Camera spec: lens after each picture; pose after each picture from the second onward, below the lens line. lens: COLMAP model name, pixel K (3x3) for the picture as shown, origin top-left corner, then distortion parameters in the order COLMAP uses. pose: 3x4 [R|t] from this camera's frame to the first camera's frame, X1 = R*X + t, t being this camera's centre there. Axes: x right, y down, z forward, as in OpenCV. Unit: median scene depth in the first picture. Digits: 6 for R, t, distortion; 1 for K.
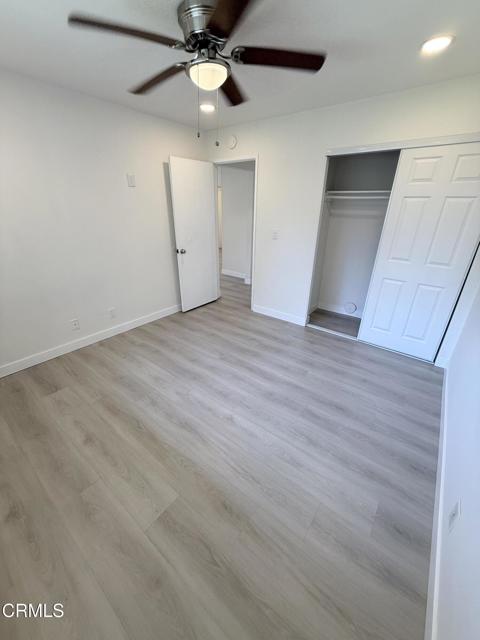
lens RADIAL K [[254.6, 0, 239.6], [0, 254.6, 319.5], [0, 0, 1]] dist [0.000660, -0.000152]
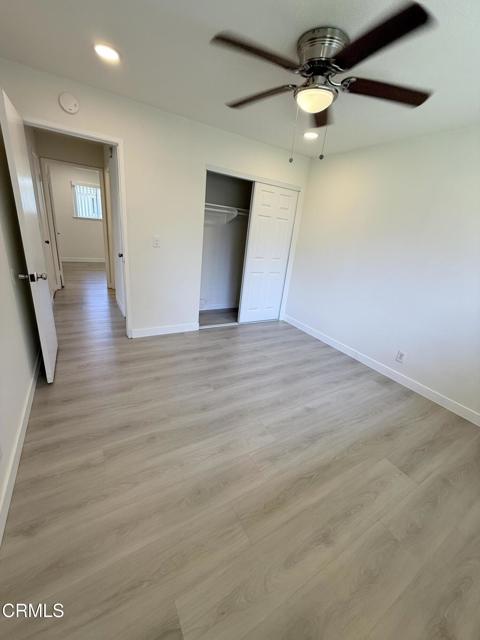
lens RADIAL K [[254.6, 0, 240.2], [0, 254.6, 320.0], [0, 0, 1]] dist [0.000660, -0.000152]
pose [[0.356682, -0.298655, 0.885202, -0.902148], [0.287437, 0.936645, 0.200192, -0.259773], [-0.888908, 0.183035, 0.419928, 0.631771]]
